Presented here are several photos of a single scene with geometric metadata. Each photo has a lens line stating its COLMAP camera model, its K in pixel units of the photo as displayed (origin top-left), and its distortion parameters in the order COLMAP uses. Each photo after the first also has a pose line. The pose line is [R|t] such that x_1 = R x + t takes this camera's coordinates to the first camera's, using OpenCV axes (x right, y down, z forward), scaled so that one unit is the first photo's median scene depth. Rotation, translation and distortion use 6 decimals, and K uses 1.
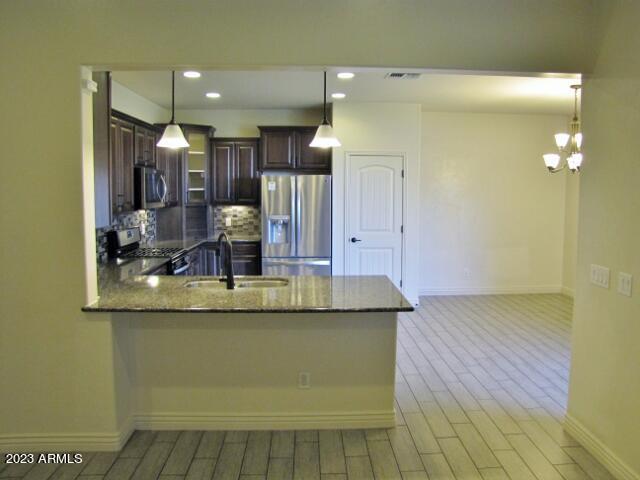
lens RADIAL K [[536.9, 0, 336.3], [0, 536.9, 239.1], [0, 0, 1]] dist [-0.175333, 0.127293]
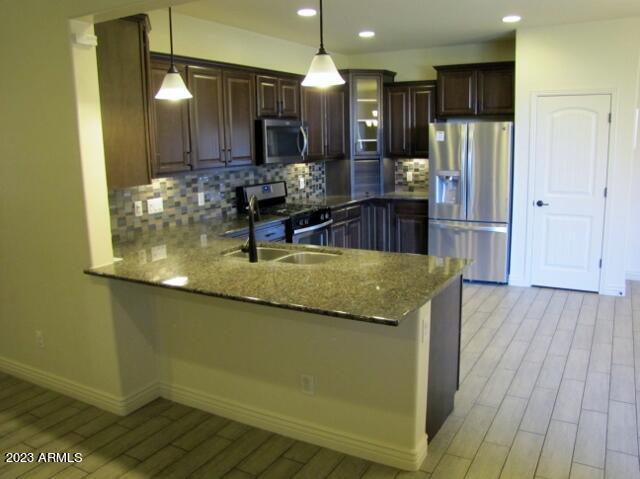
lens RADIAL K [[536.9, 0, 336.3], [0, 536.9, 238.6], [0, 0, 1]] dist [-0.175333, 0.127293]
pose [[0.846614, 0.075995, -0.526753, 0.193404], [-0.026341, 0.994523, 0.101145, -0.017608], [0.531555, -0.071756, 0.843979, 0.184410]]
